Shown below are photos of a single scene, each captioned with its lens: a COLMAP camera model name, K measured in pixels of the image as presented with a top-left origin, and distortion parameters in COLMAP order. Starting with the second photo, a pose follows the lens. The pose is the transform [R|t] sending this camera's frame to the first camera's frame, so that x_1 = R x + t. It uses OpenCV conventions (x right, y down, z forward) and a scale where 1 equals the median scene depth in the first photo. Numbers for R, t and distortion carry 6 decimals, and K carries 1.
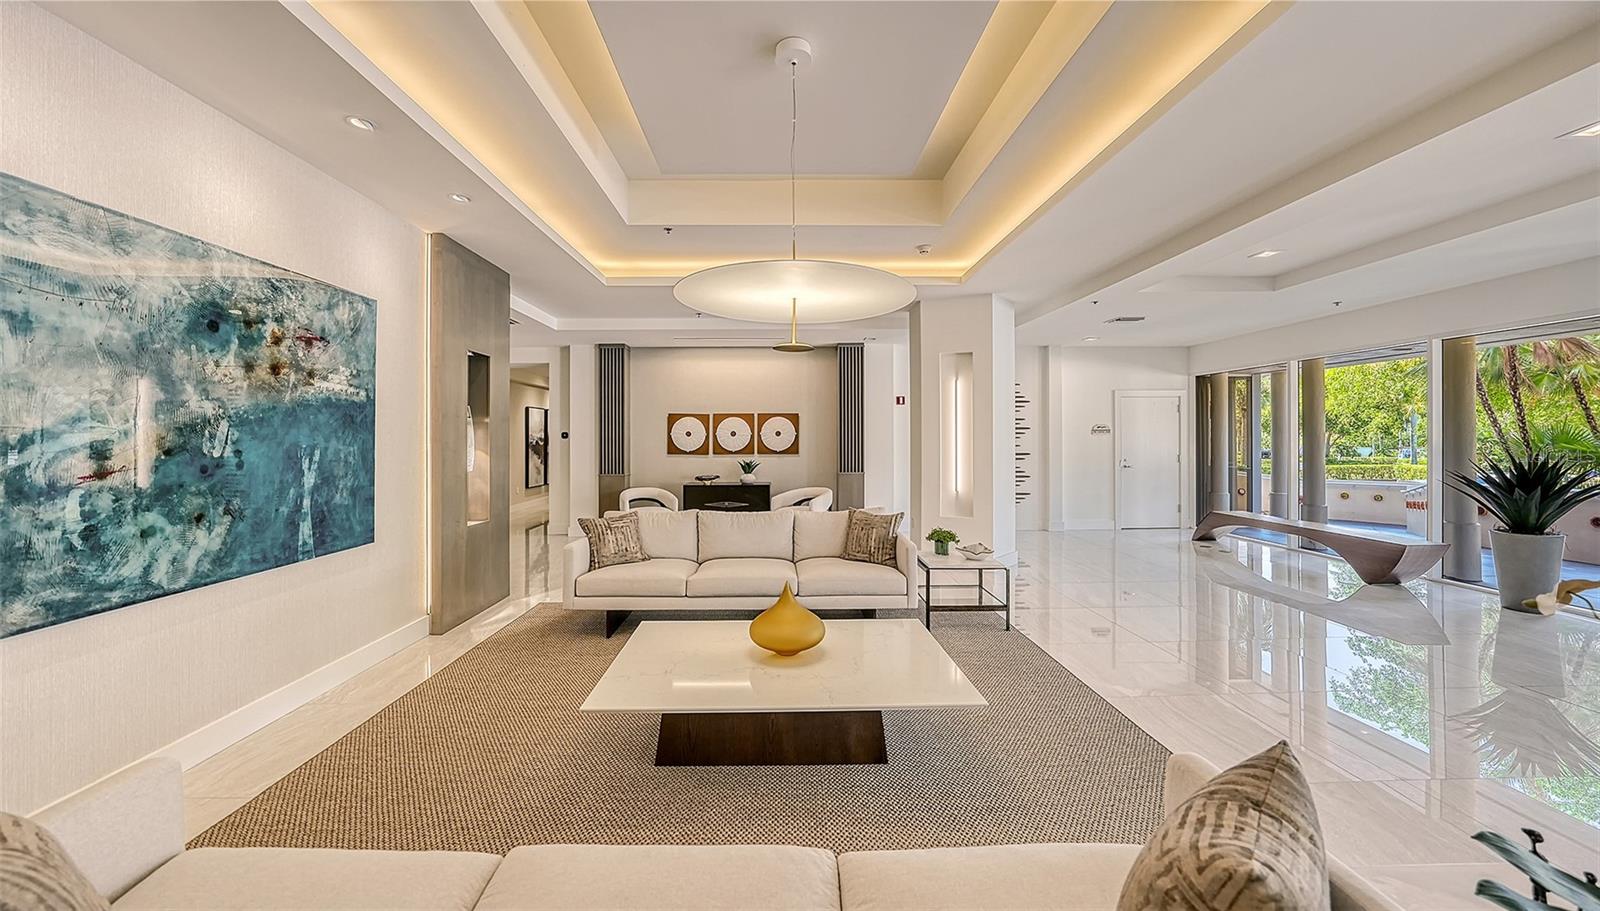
lens RADIAL K [[574.3, 0, 800.0], [0, 574.3, 455.5], [0, 0, 1]] dist [0.000695, 0.000084]
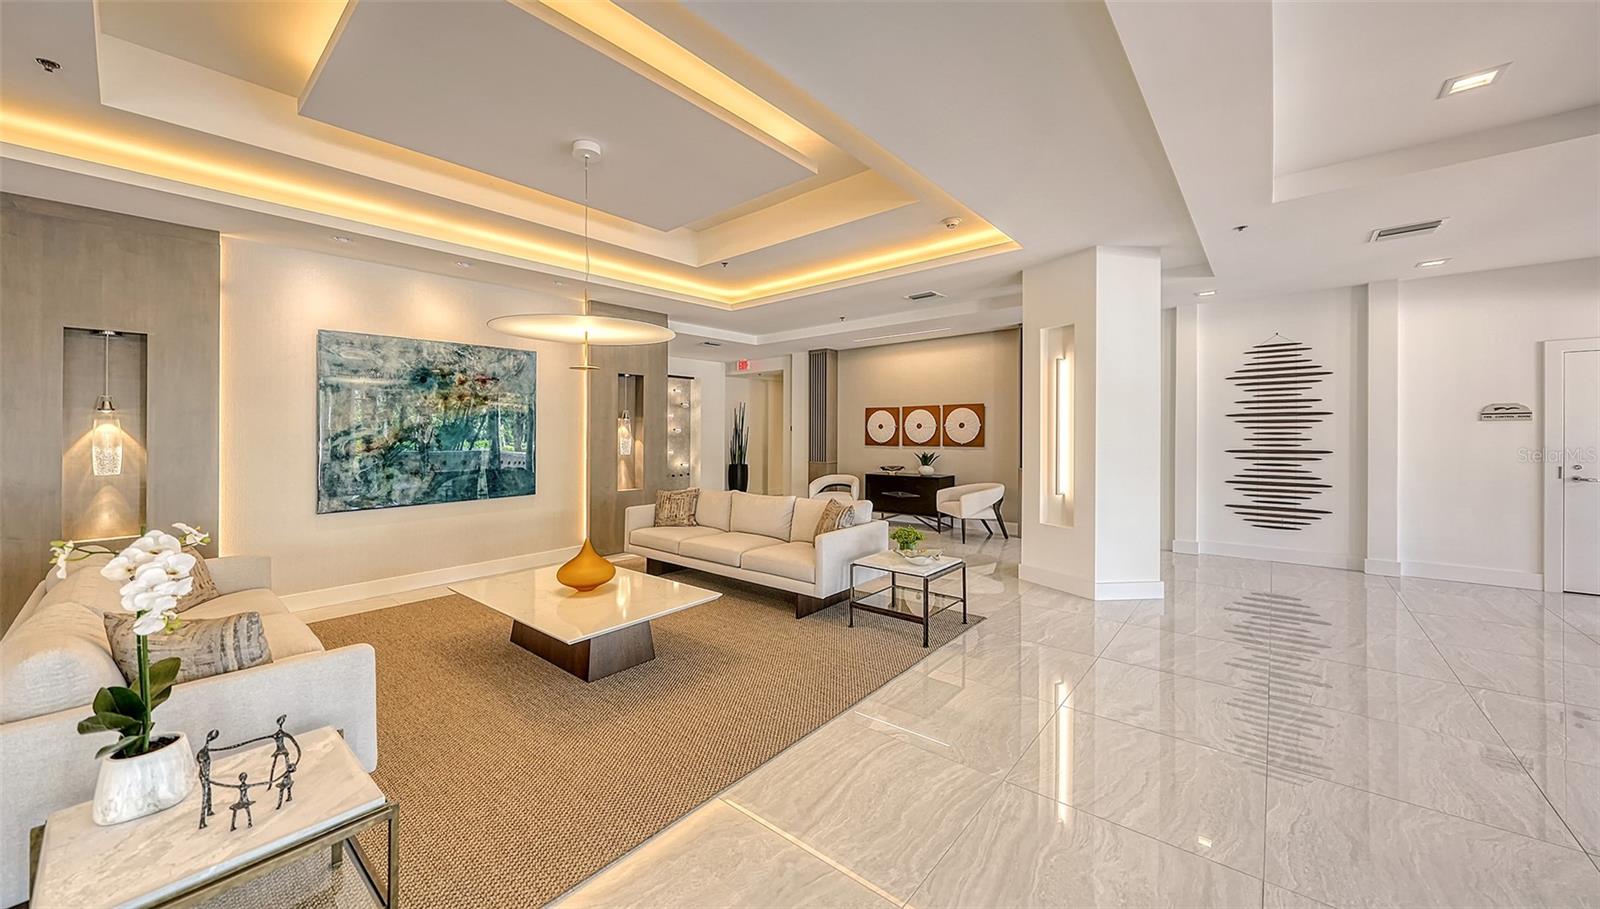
lens RADIAL K [[574.3, 0, 800.0], [0, 574.3, 454.5], [0, 0, 1]] dist [0.000695, 0.000084]
pose [[0.749269, 0.023771, -0.661839, 1.177355], [-0.014039, 0.999701, 0.020012, -0.014258], [0.662117, -0.005703, 0.749379, 0.300139]]
